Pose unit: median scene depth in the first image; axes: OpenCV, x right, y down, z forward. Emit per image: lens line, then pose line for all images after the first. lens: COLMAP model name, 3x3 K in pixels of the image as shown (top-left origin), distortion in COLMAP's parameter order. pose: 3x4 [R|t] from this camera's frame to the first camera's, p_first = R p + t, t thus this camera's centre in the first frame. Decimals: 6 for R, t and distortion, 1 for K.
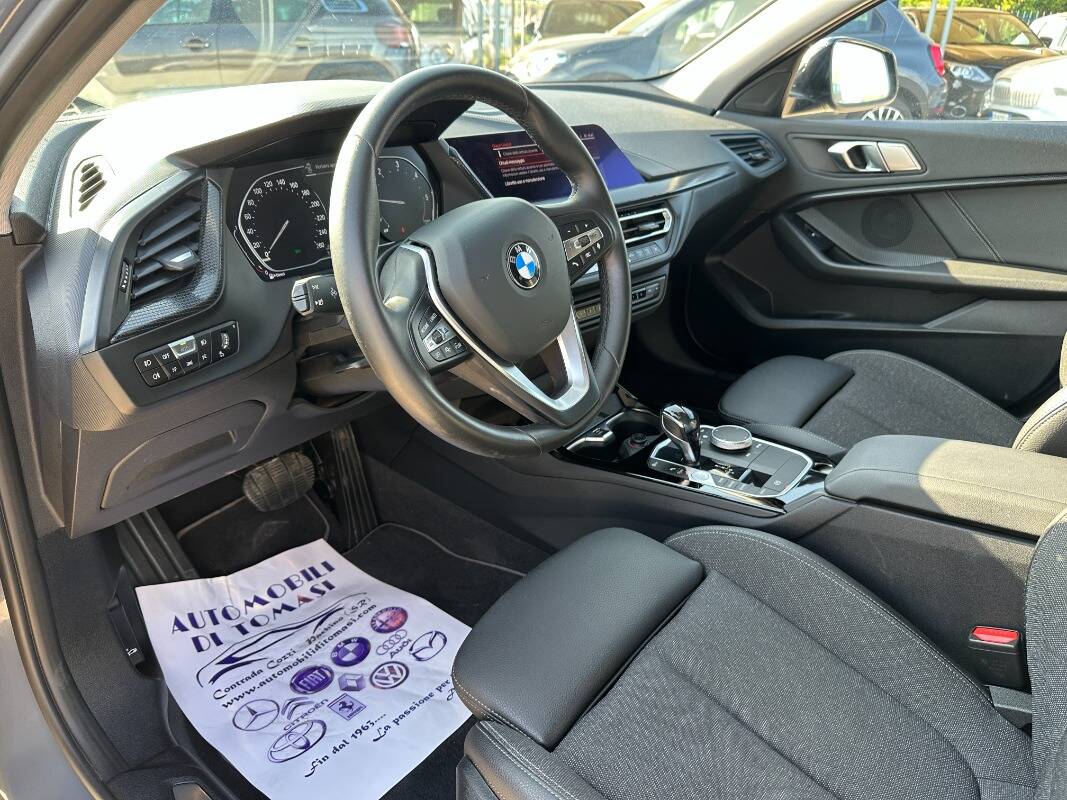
lens RADIAL K [[723.0, 0, 533.5], [0, 723.0, 400.0], [0, 0, 1]] dist [0.005644, -0.032217]
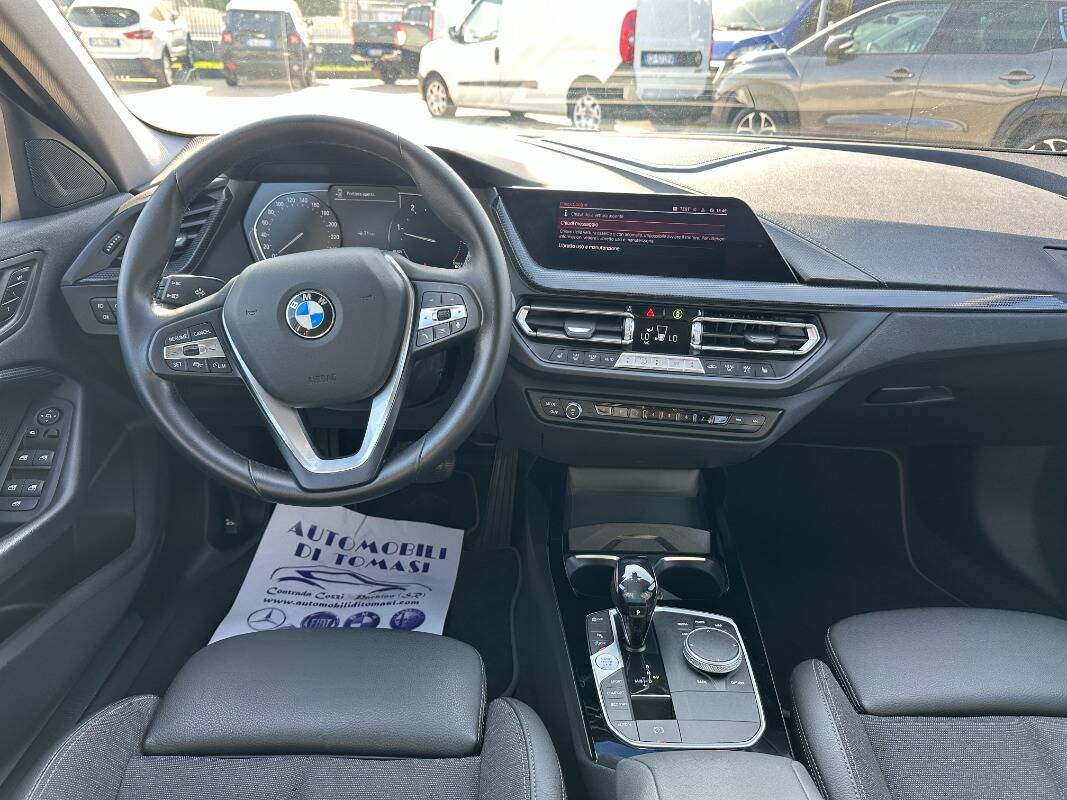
lens RADIAL K [[723.0, 0, 533.5], [0, 723.0, 400.0], [0, 0, 1]] dist [0.005644, -0.032217]
pose [[0.663176, 0.340438, -0.666558, 0.496552], [-0.361912, 0.925392, 0.112559, -0.170099], [0.655146, 0.166589, 0.736907, 0.276635]]
